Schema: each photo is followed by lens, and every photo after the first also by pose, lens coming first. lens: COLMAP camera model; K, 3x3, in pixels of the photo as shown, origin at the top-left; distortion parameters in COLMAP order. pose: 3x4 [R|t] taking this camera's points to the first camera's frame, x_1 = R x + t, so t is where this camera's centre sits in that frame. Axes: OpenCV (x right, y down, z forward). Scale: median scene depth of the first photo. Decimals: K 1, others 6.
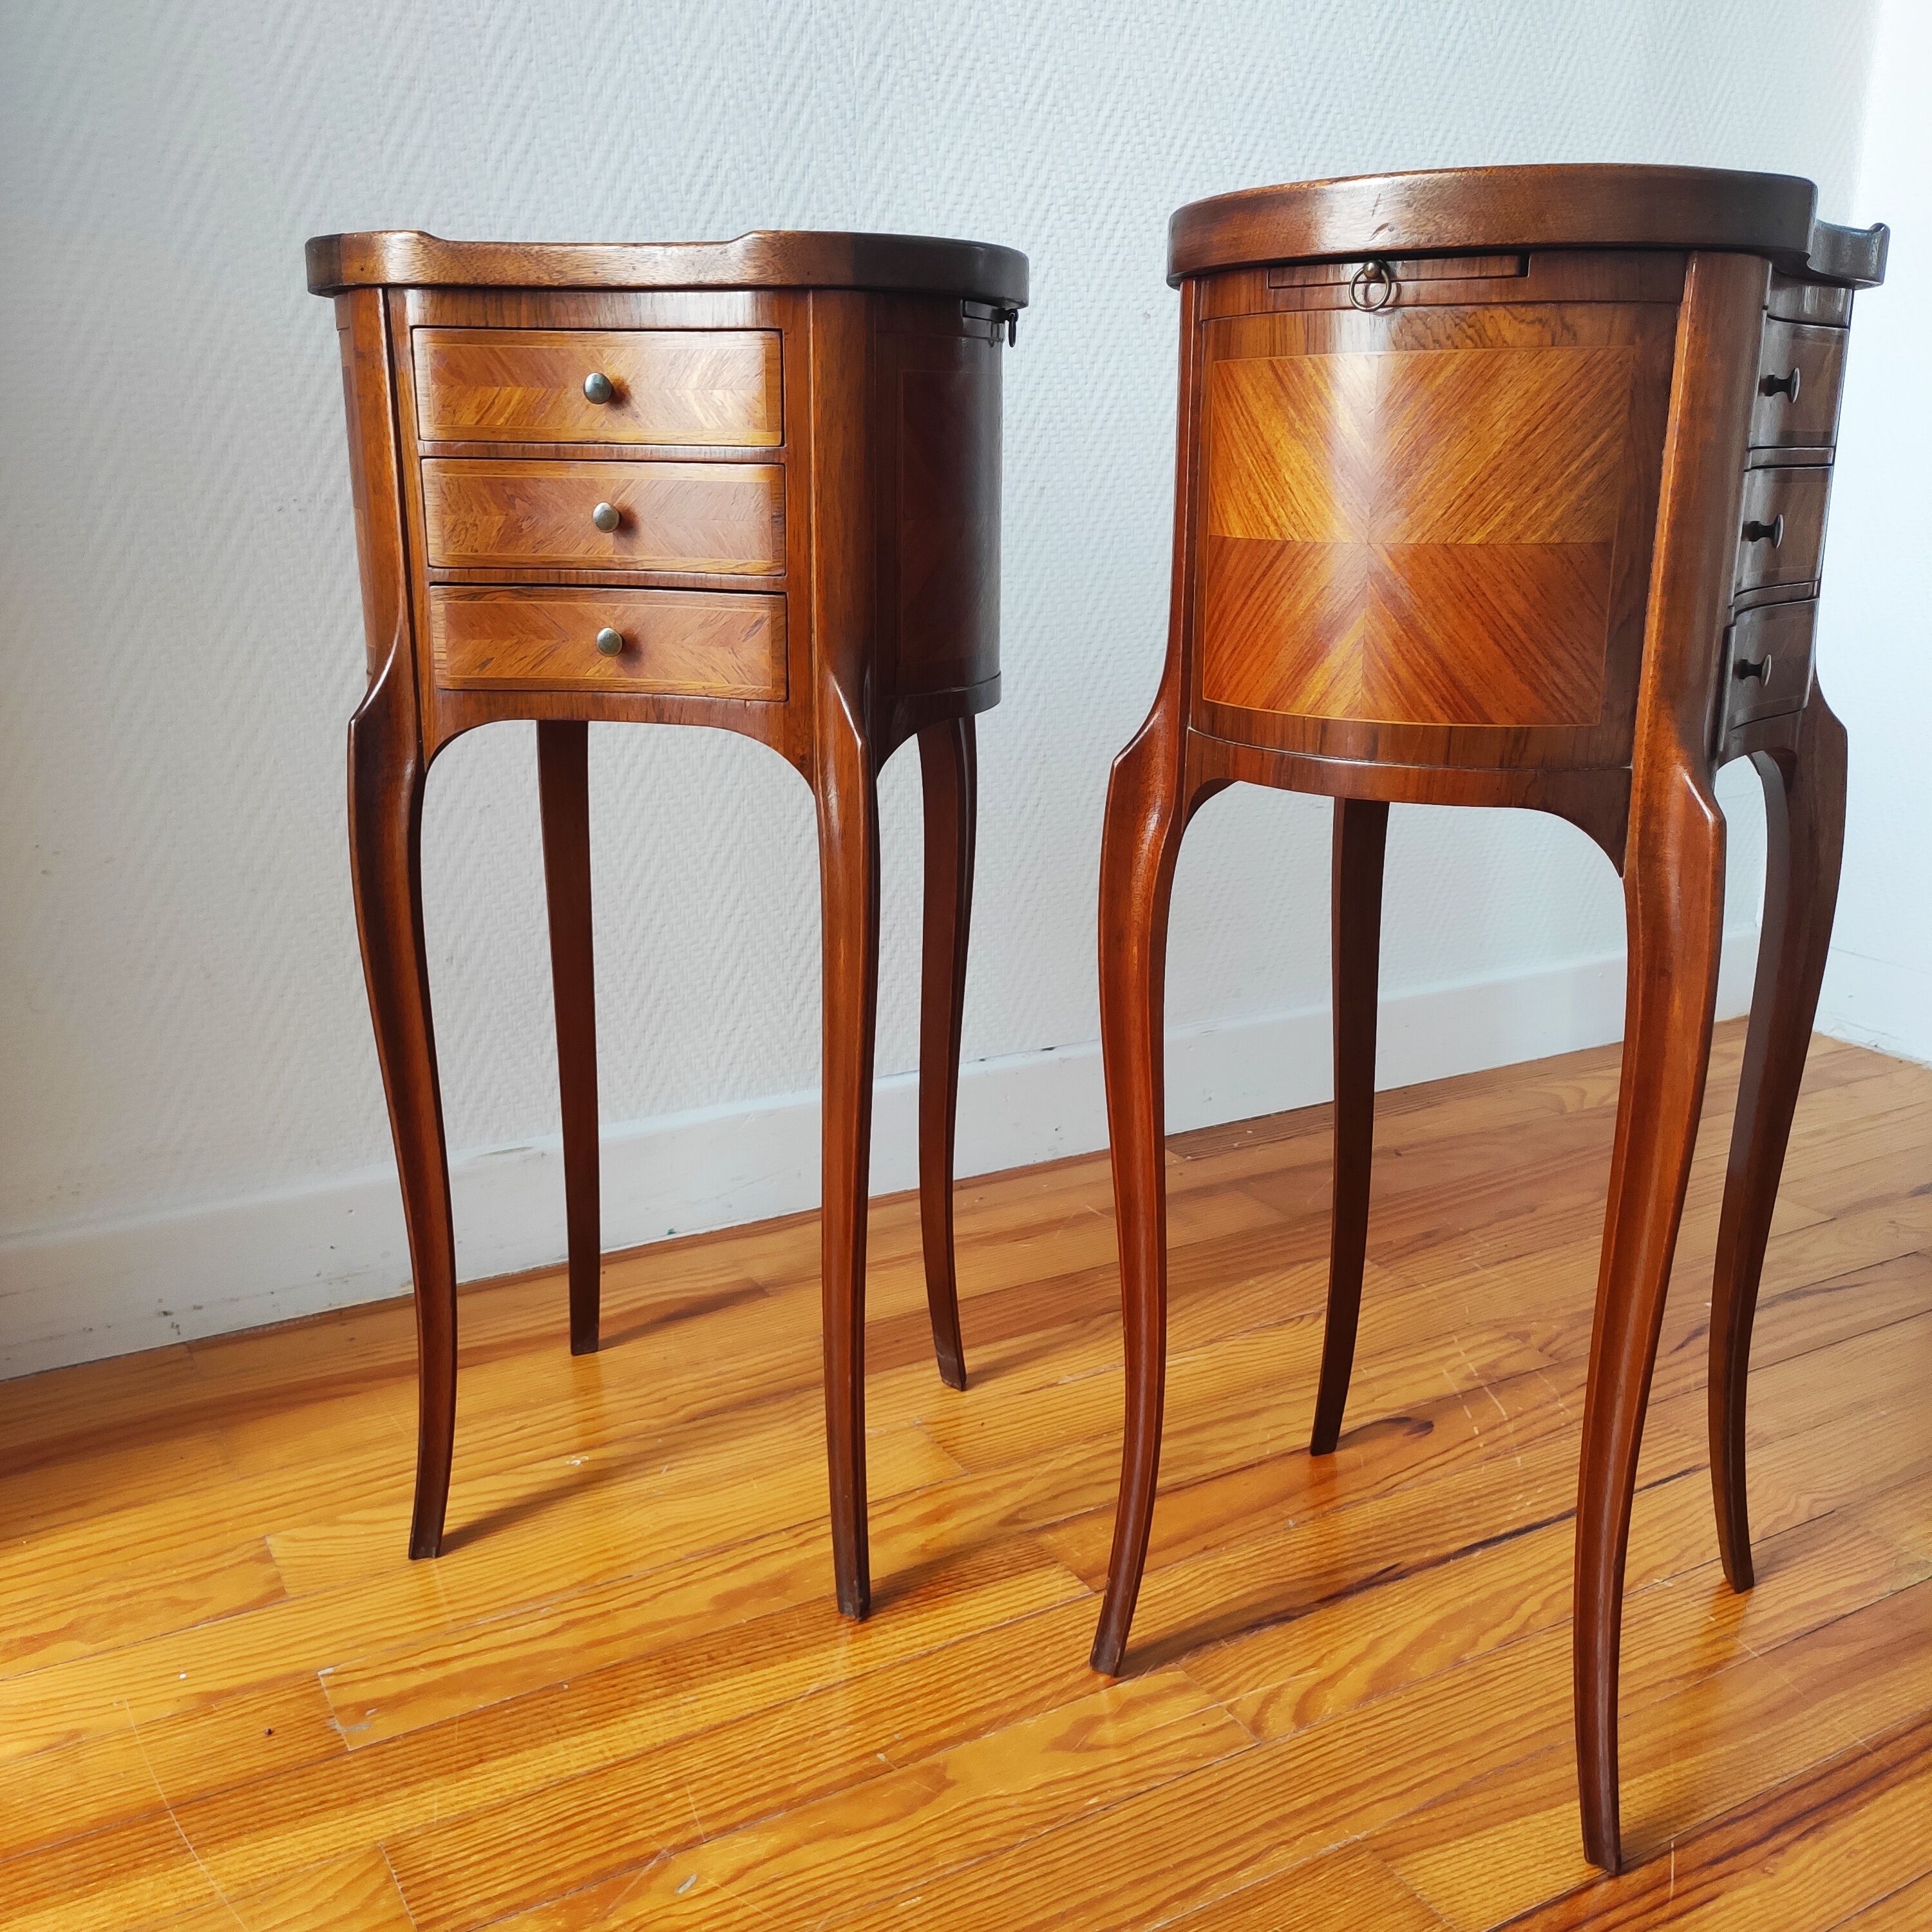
lens RADIAL K [[1910.0, 0, 969.1], [0, 1910.0, 979.7], [0, 0, 1]] dist [0.021813, 0.000000]
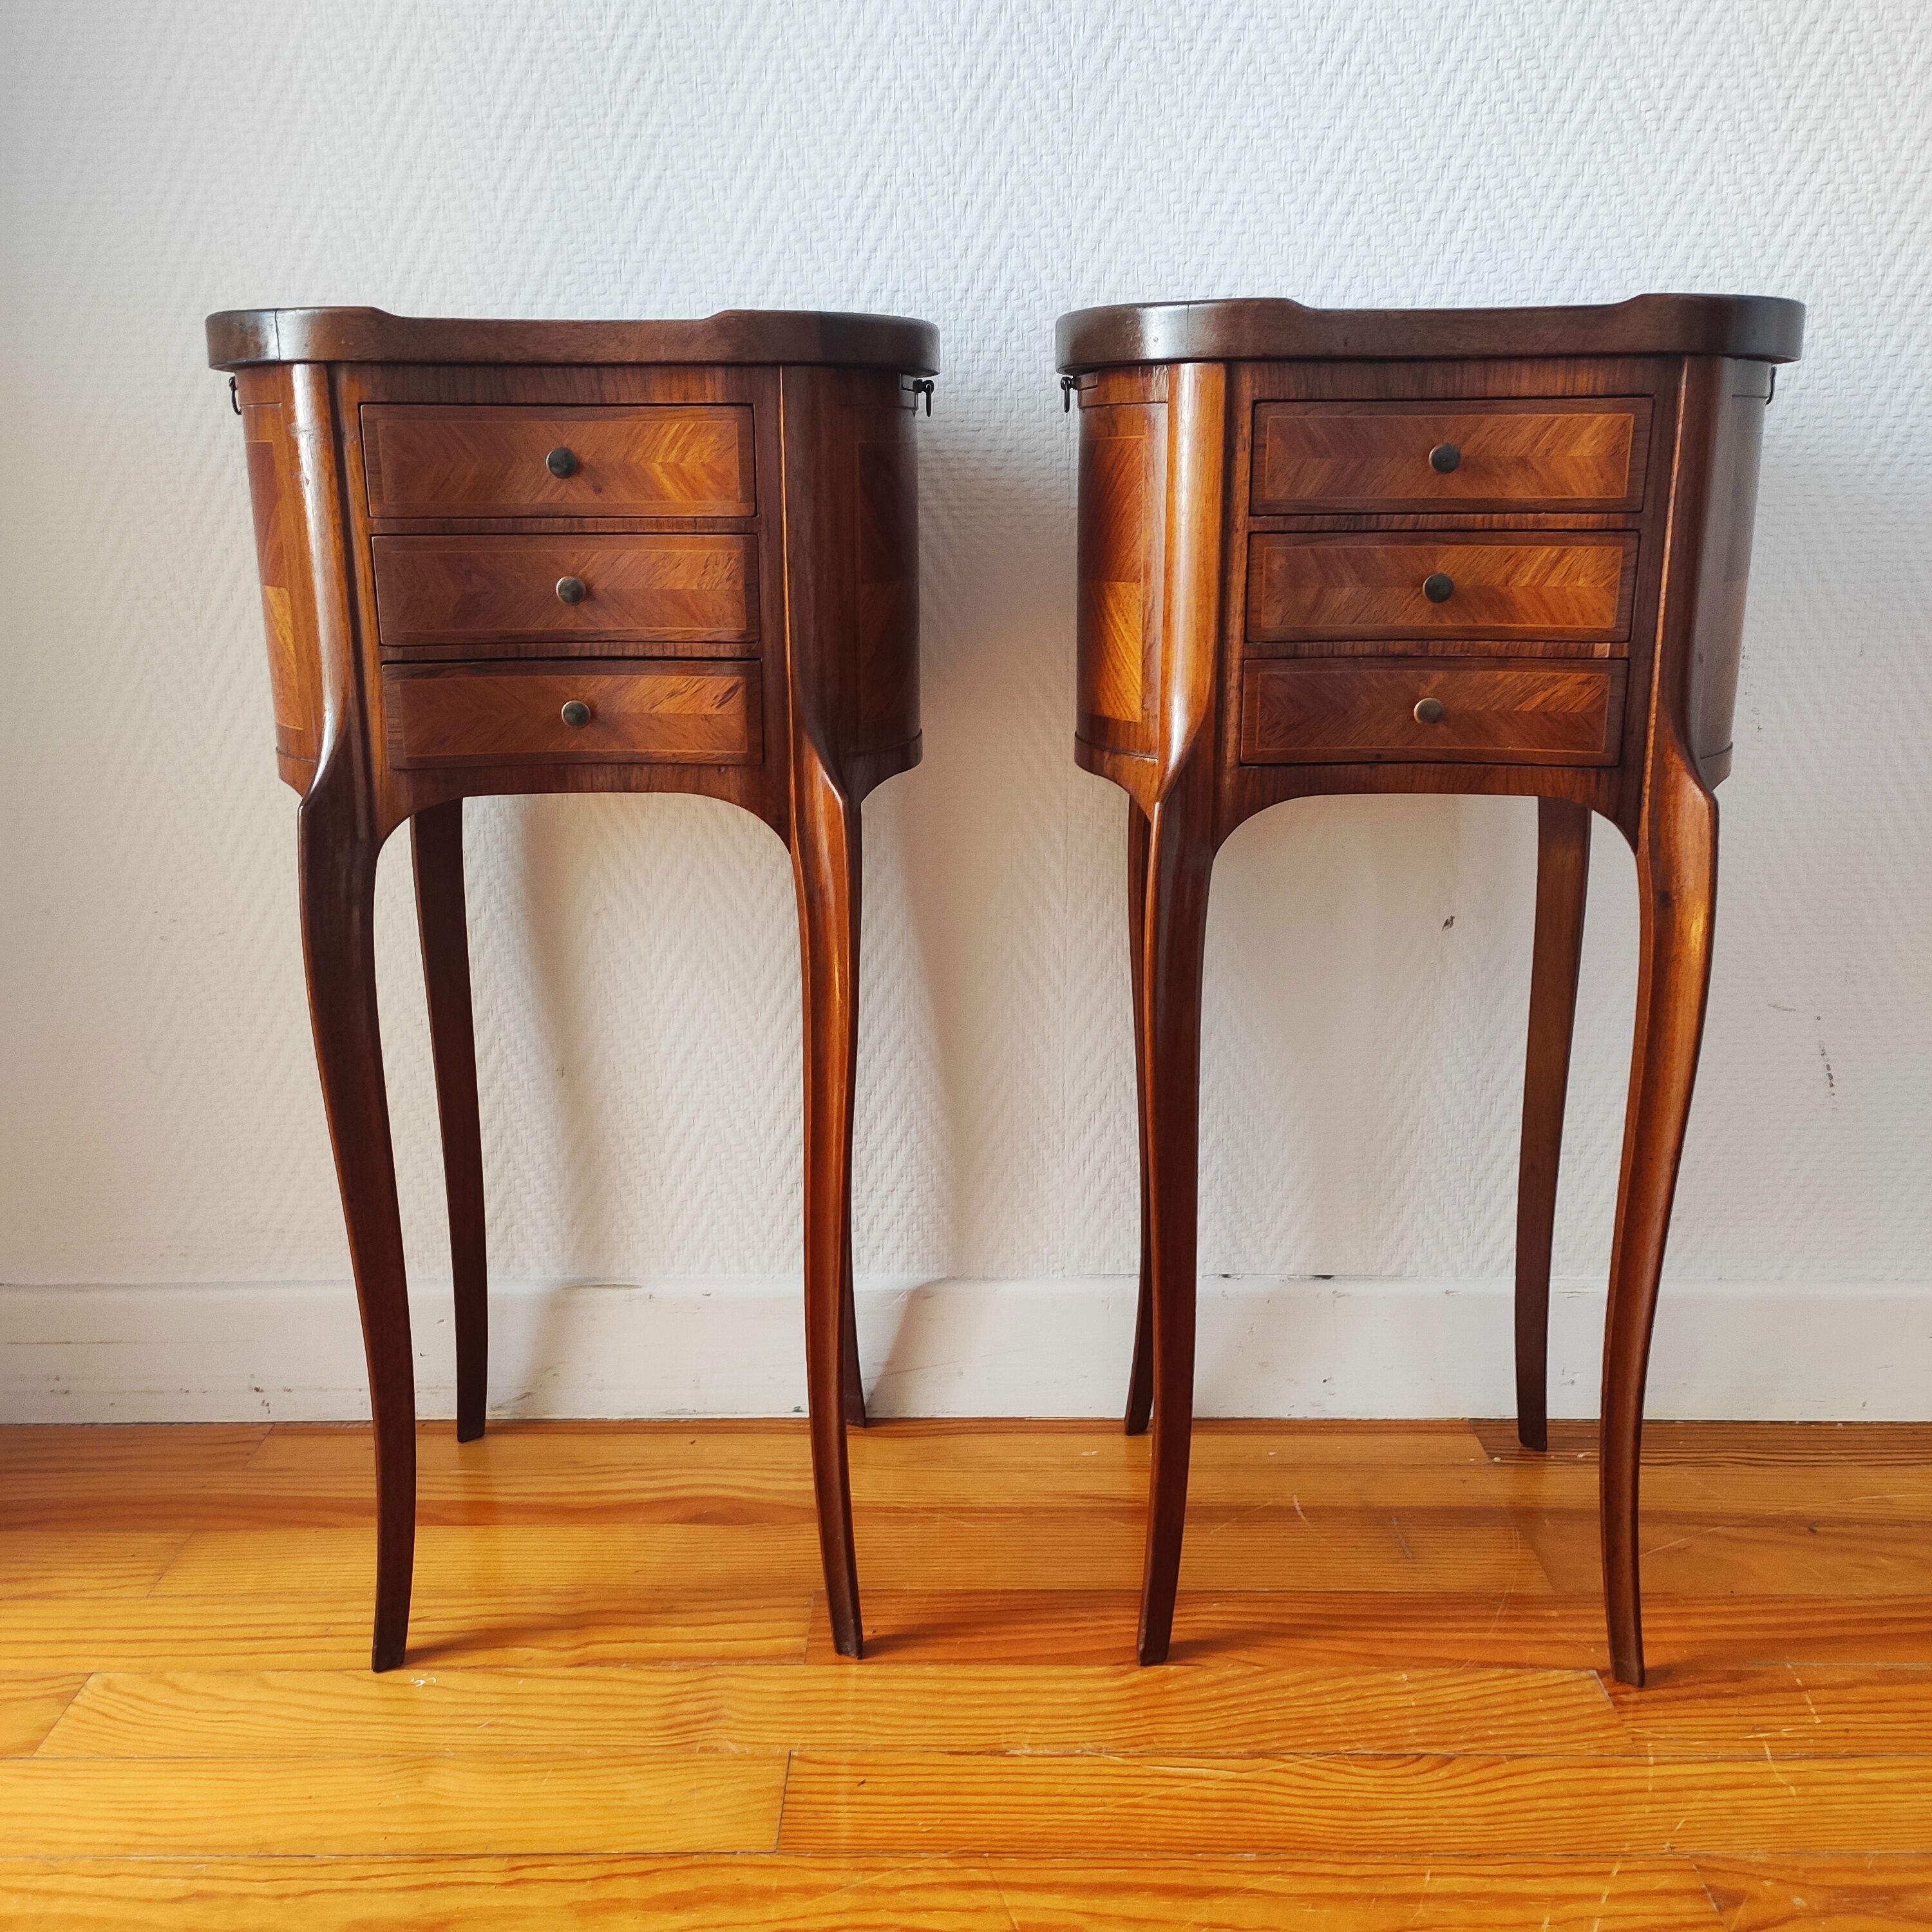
lens RADIAL K [[1910.0, 0, 967.7], [0, 1910.0, 972.1], [0, 0, 1]] dist [0.021813, 0.000000]
pose [[0.862913, 0.118993, -0.491143, 0.349501], [-0.127084, 0.991746, 0.016998, -0.100335], [0.489112, 0.047749, 0.870913, 0.302052]]
